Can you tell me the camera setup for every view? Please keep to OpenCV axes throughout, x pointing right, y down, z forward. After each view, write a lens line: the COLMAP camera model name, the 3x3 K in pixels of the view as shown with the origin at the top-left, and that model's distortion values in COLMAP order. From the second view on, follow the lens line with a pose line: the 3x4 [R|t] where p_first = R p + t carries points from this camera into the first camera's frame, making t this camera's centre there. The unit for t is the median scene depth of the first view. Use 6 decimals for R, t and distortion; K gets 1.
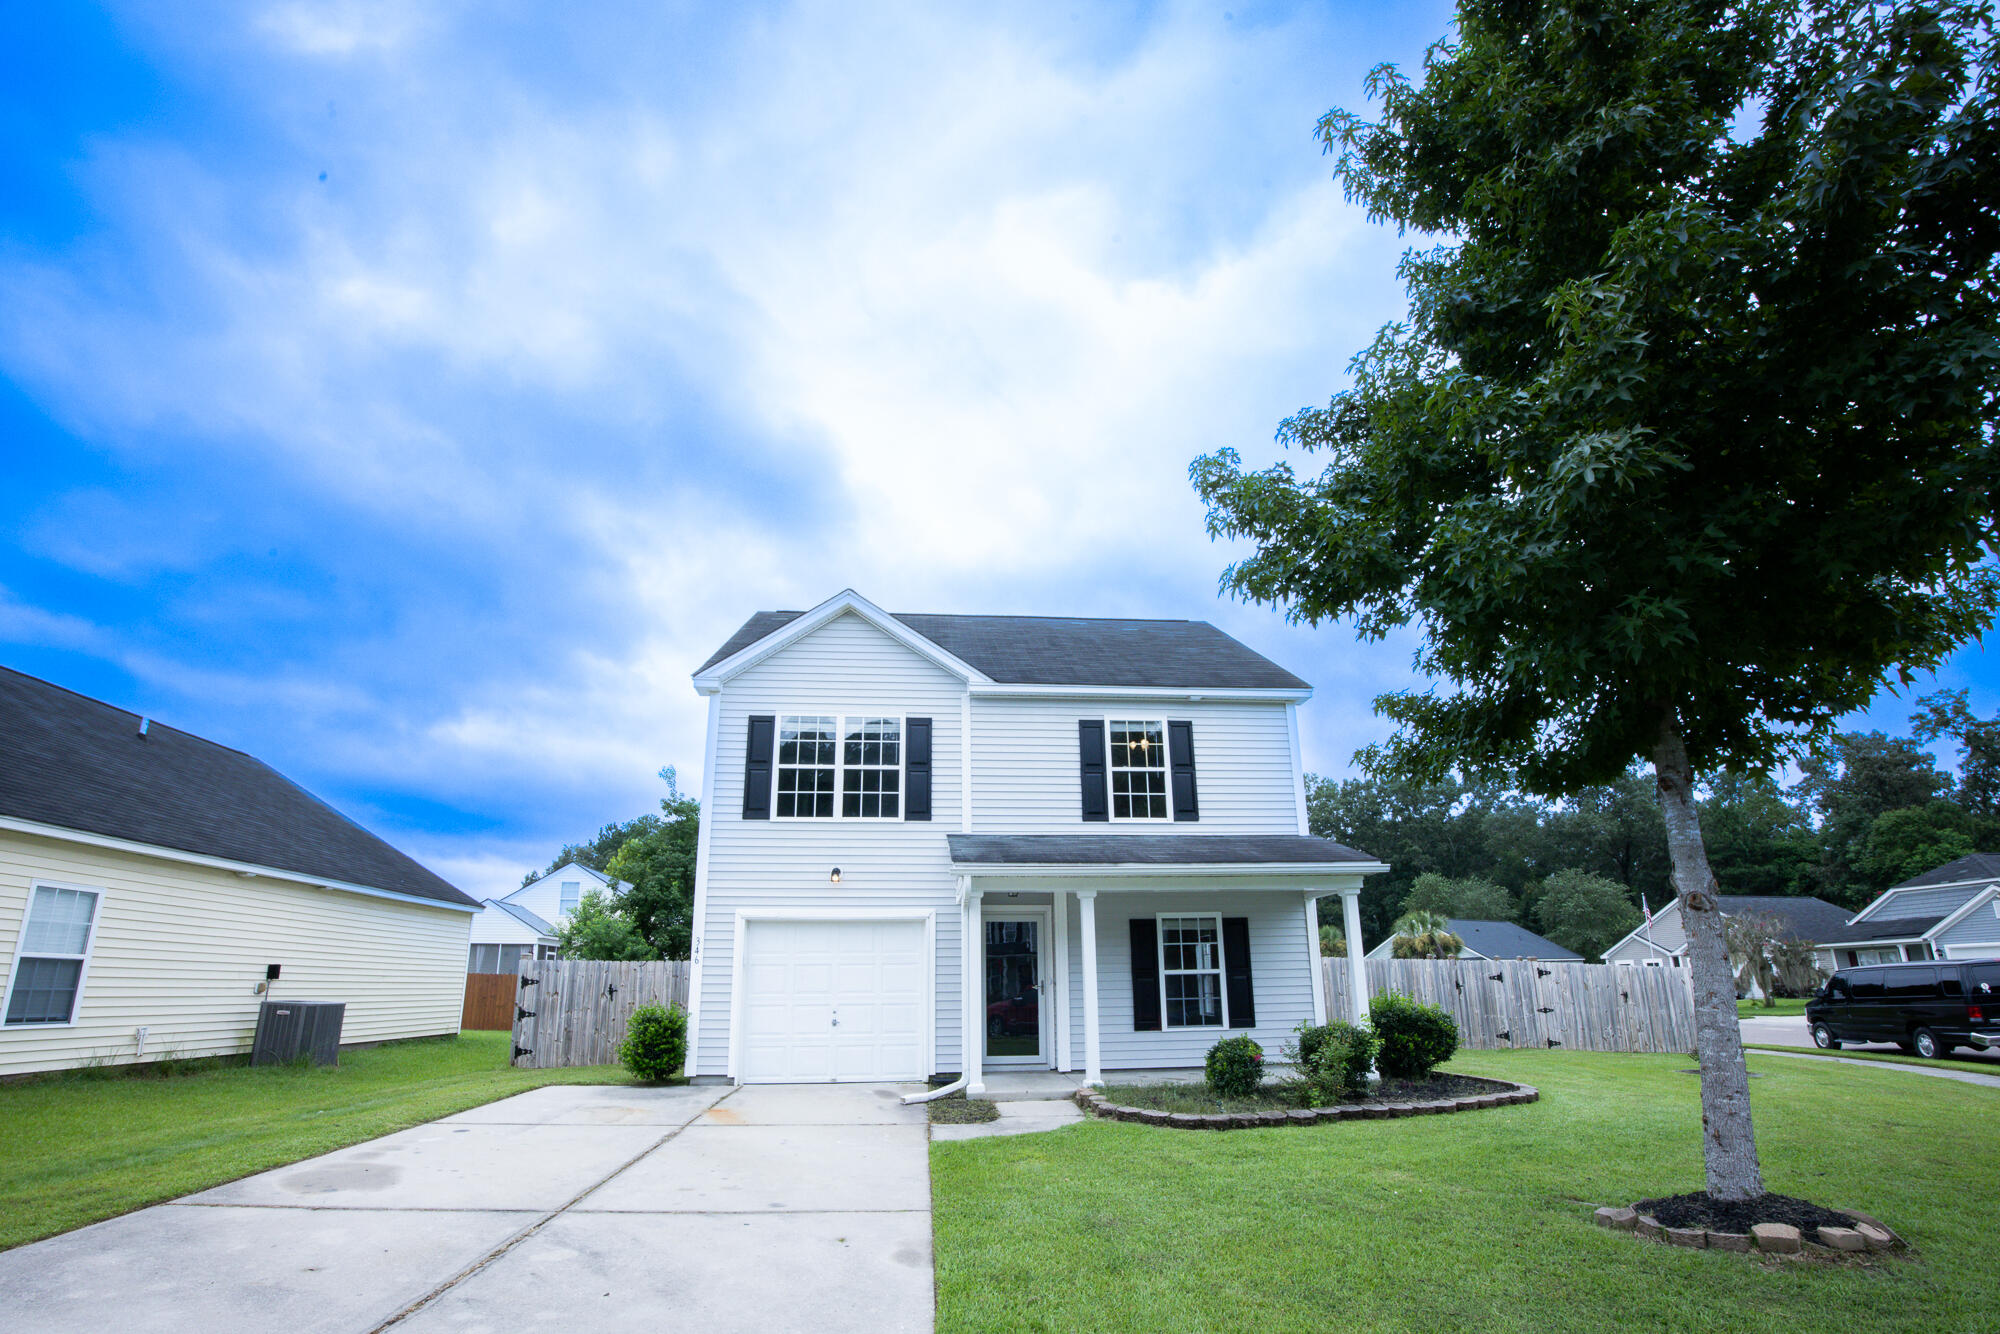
lens RADIAL K [[932.7, 0, 997.7], [0, 932.7, 717.0], [0, 0, 1]] dist [-0.065154, 0.000232]
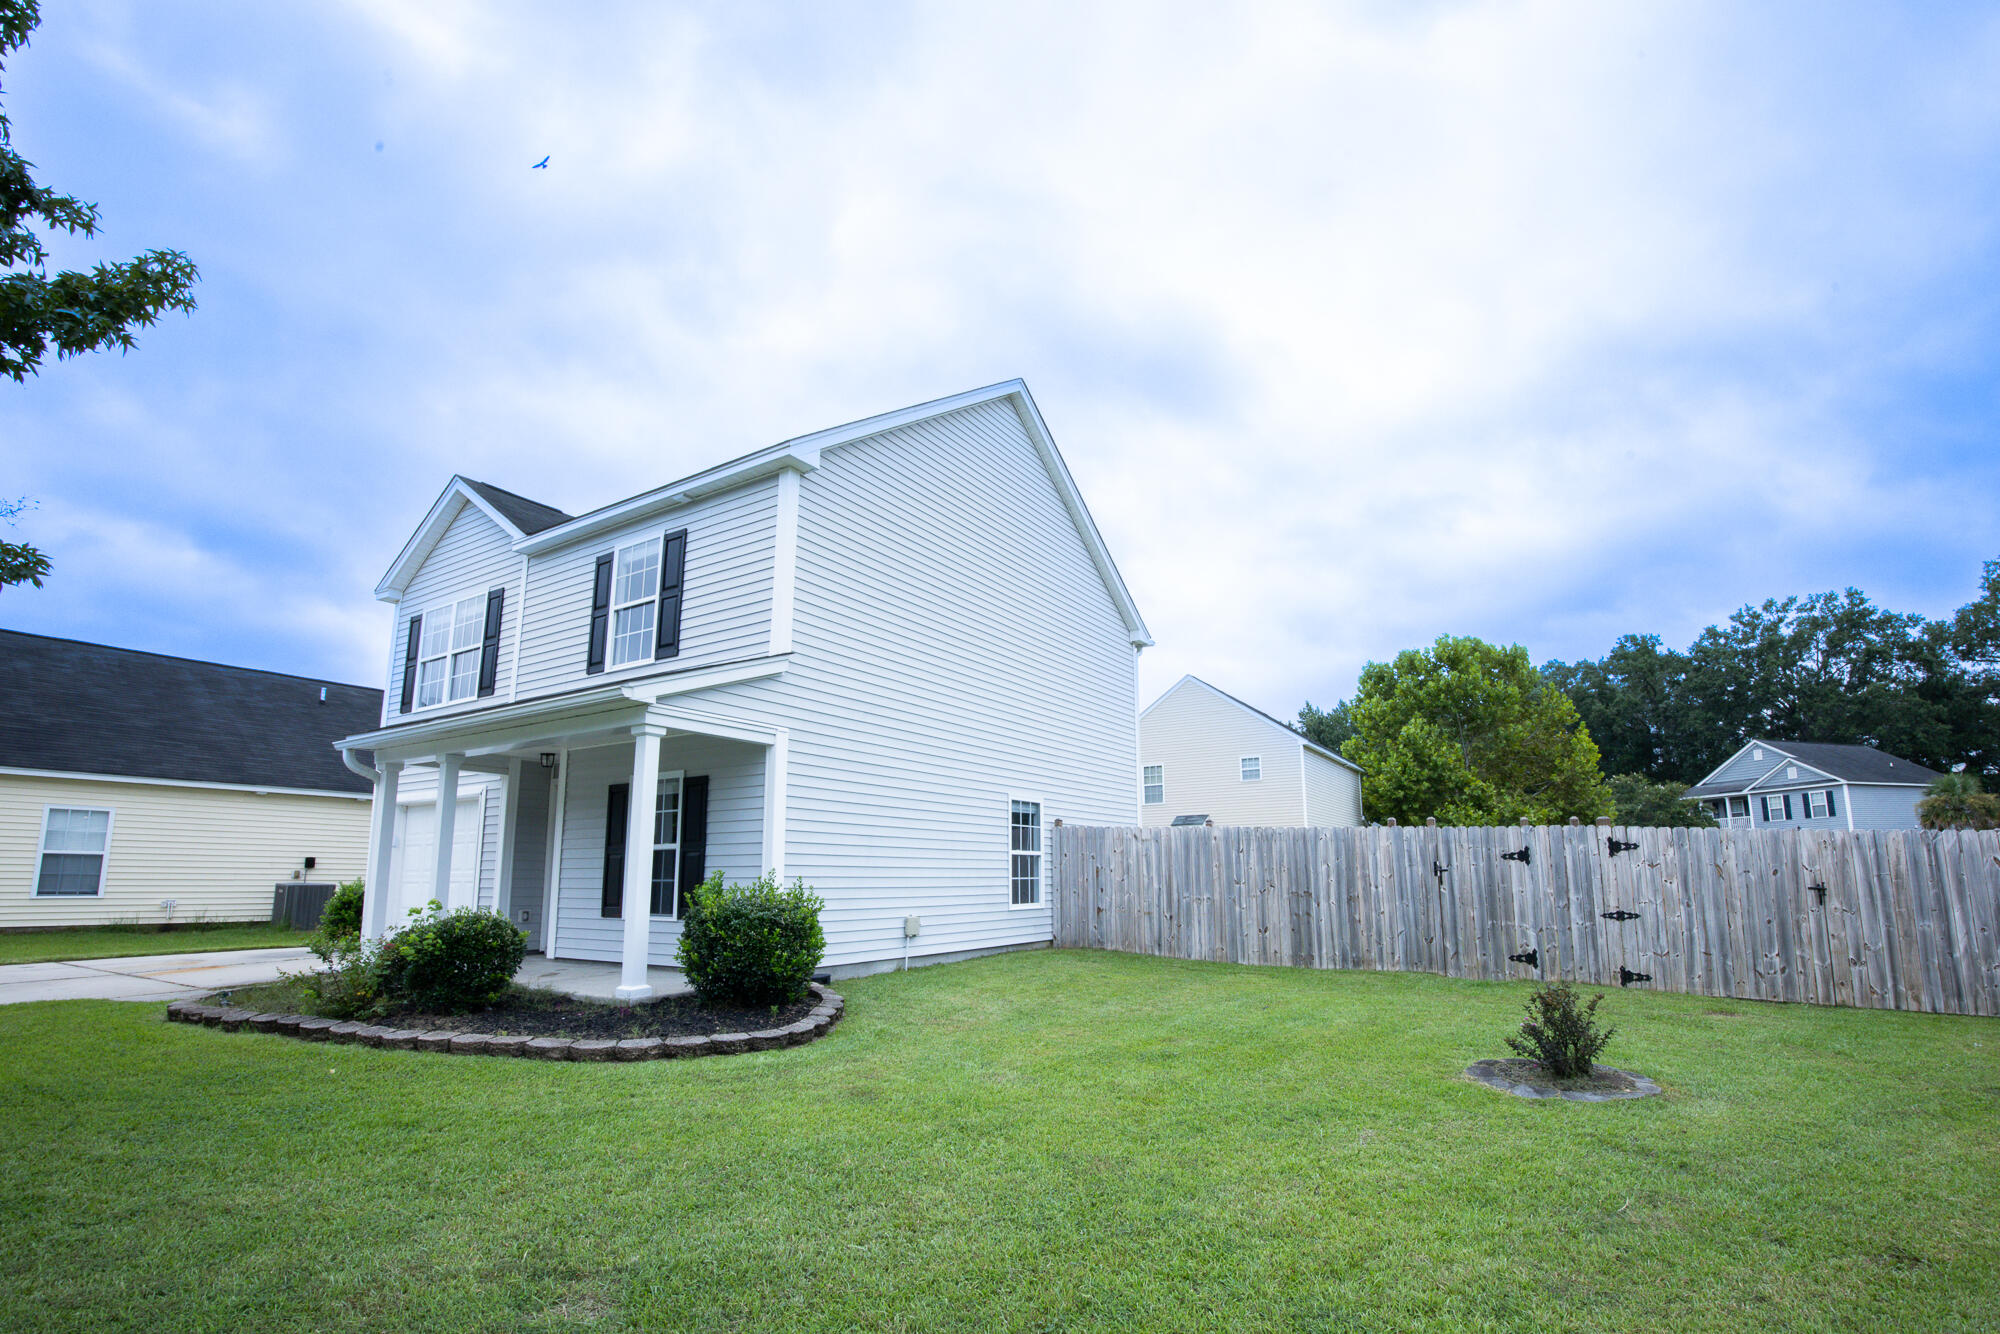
lens RADIAL K [[932.7, 0, 997.7], [0, 932.7, 717.0], [0, 0, 1]] dist [-0.065154, 0.000232]
pose [[0.803352, -0.100668, -0.586934, 0.875501], [0.167197, 0.984092, 0.060060, 0.159941], [0.571551, -0.146383, 0.807404, 0.522762]]
